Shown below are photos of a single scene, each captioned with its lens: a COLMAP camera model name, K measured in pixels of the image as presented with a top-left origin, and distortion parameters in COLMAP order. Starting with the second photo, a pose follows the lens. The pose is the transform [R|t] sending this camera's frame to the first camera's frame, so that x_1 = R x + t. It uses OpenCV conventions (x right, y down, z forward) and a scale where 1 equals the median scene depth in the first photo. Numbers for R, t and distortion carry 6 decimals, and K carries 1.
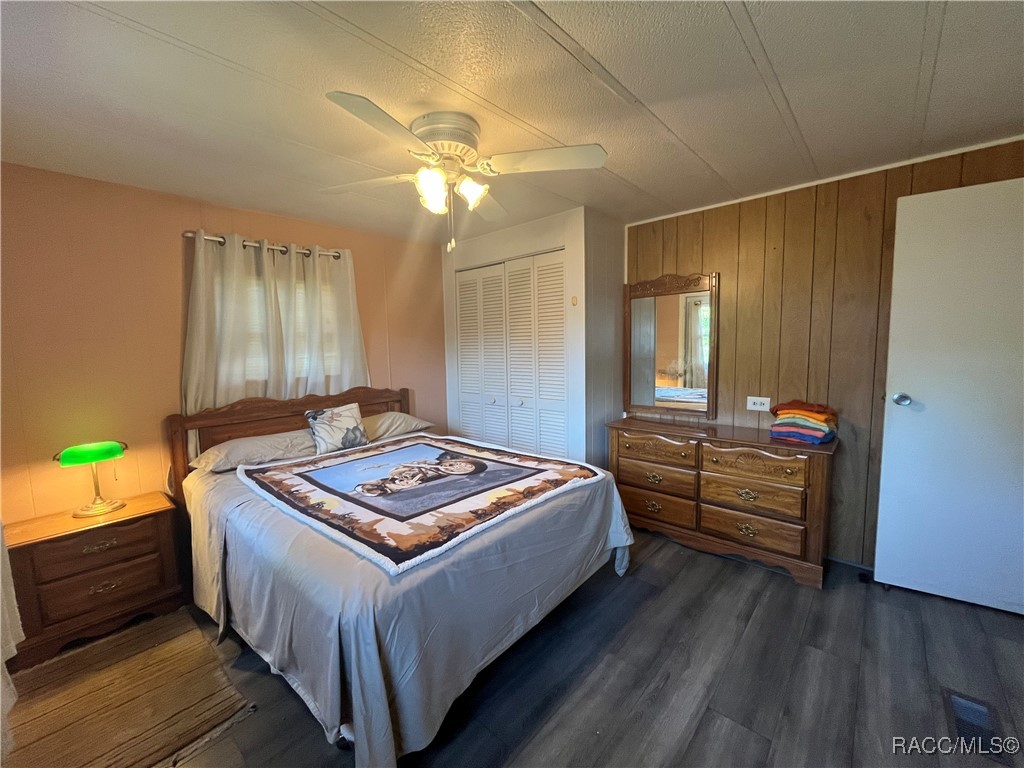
lens RADIAL K [[411.6, 0, 509.7], [0, 411.6, 384.1], [0, 0, 1]] dist [-0.003806, 0.000032]
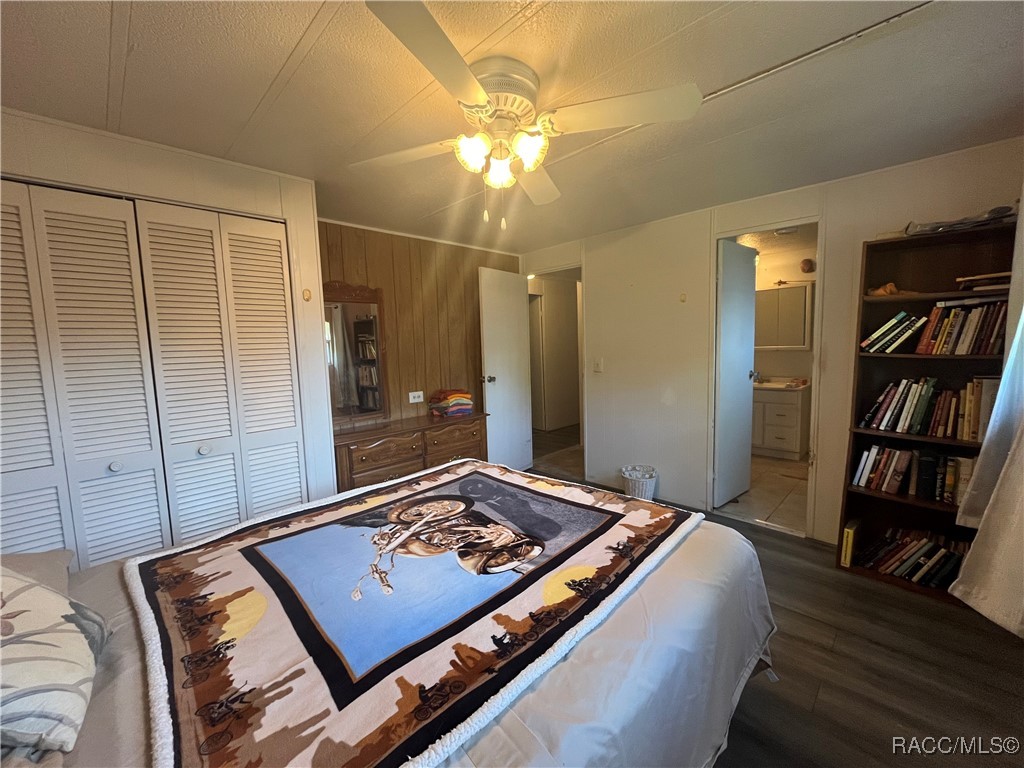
lens RADIAL K [[411.6, 0, 509.7], [0, 411.6, 384.1], [0, 0, 1]] dist [-0.003806, 0.000032]
pose [[0.048050, -0.071443, 0.996287, -0.880976], [0.131361, 0.989227, 0.064601, -0.049670], [-0.990169, 0.127769, 0.056917, 0.850535]]
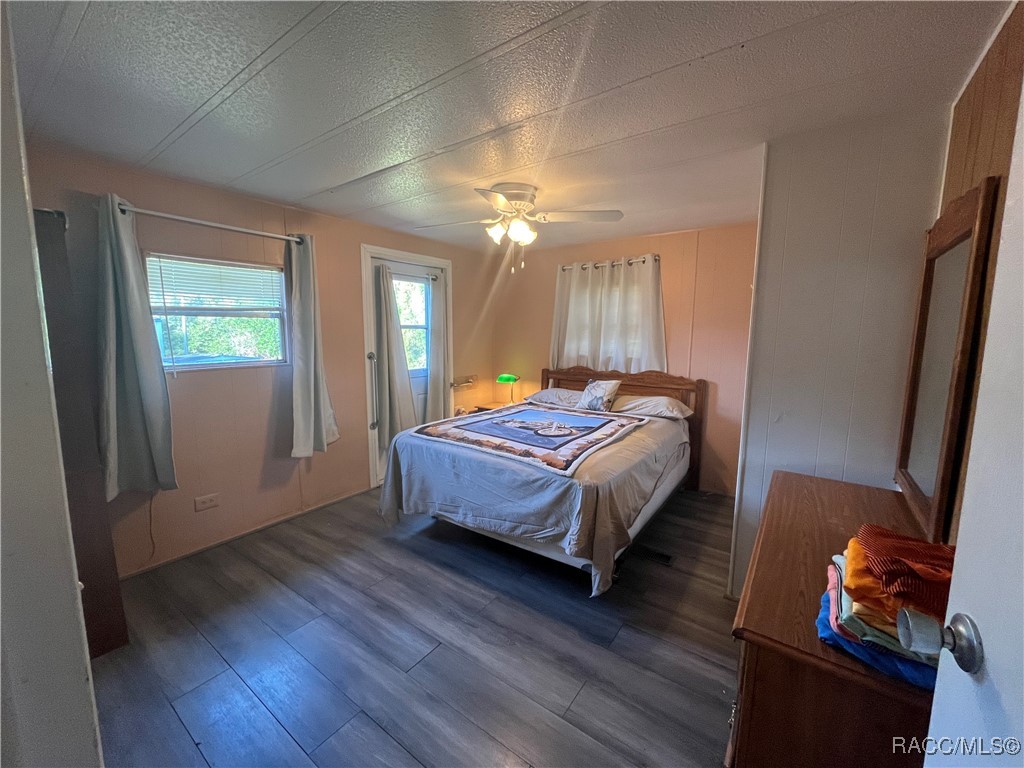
lens RADIAL K [[411.6, 0, 509.7], [0, 411.6, 384.1], [0, 0, 1]] dist [-0.003806, 0.000032]
pose [[0.114016, 0.152887, -0.981645, 1.178844], [-0.110033, 0.983952, 0.140466, -0.118935], [0.987367, 0.091998, 0.129009, 0.723832]]
